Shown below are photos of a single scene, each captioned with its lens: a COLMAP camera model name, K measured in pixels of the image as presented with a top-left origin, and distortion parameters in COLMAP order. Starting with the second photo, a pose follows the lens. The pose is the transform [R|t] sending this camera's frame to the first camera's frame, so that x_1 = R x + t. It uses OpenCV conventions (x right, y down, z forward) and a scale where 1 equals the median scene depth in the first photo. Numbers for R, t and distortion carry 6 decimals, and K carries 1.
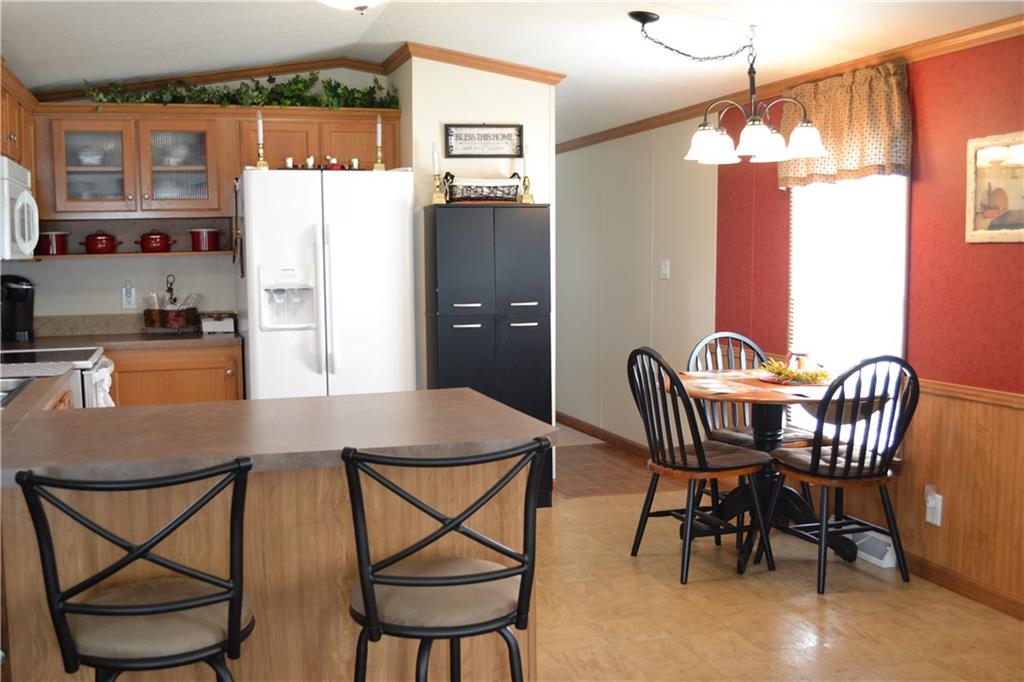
lens RADIAL K [[1061.4, 0, 497.2], [0, 1061.4, 344.2], [0, 0, 1]] dist [-0.062860, 0.015990]
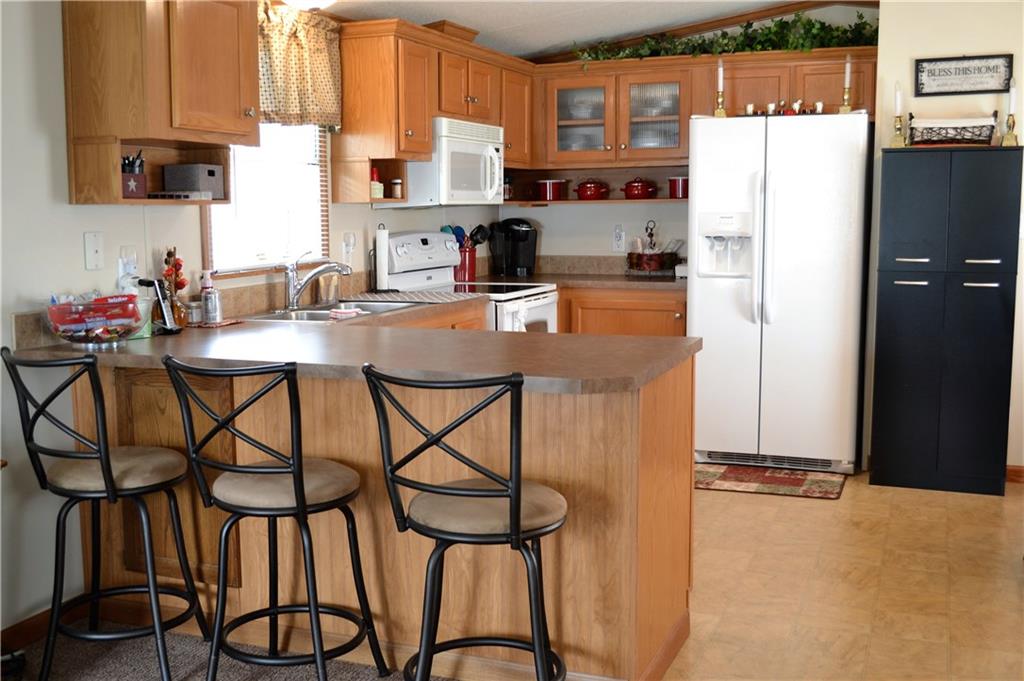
lens RADIAL K [[1109.8, 0, 494.6], [0, 1109.8, 343.1], [0, 0, 1]] dist [-0.045906, -0.013172]
pose [[0.777762, 0.083435, -0.622997, 0.305087], [-0.055891, 0.996405, 0.063668, -0.006264], [0.626069, -0.014699, 0.779629, 0.041540]]
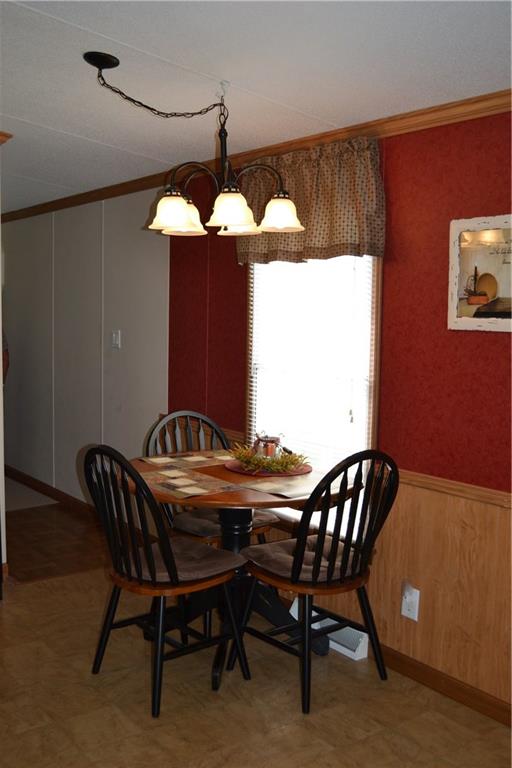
lens RADIAL K [[796.0, 0, 256.0], [0, 796.0, 384.0], [0, 0, 1]] dist [-0.062860, 0.015990]
pose [[0.940054, -0.014805, 0.340704, 0.031517], [0.010395, 0.999837, 0.014764, -0.048272], [-0.340867, -0.010337, 0.940055, 0.309346]]
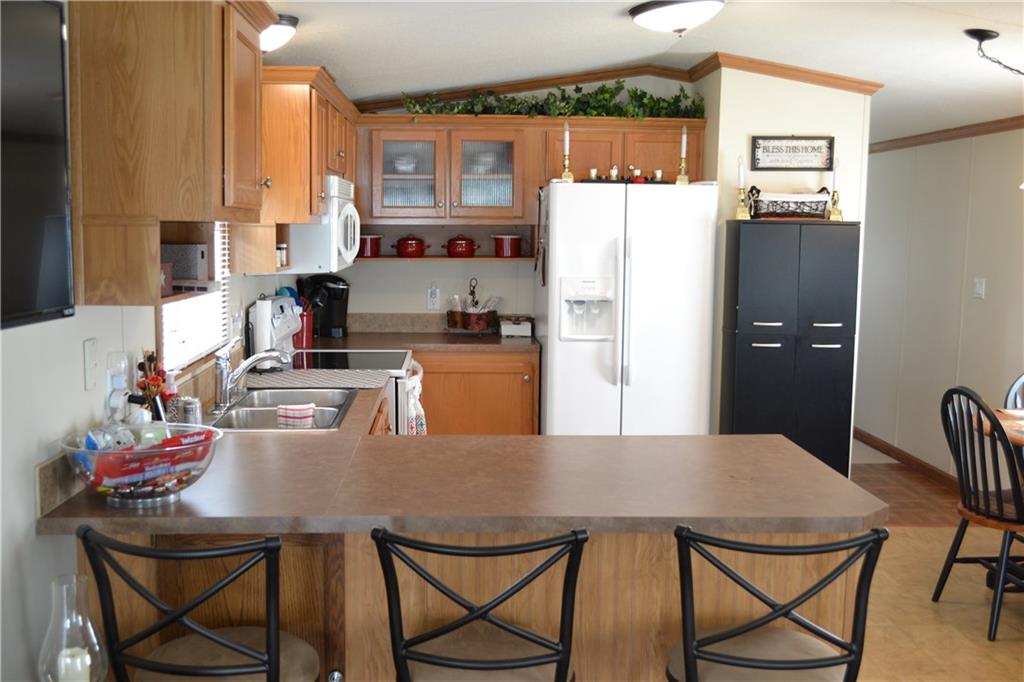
lens RADIAL K [[1061.4, 0, 497.2], [0, 1061.4, 344.2], [0, 0, 1]] dist [-0.062860, 0.015990]
pose [[0.967288, 0.051779, -0.248342, -0.028089], [-0.045309, 0.998470, 0.031703, -0.040113], [0.249603, -0.019414, 0.968154, -0.006127]]
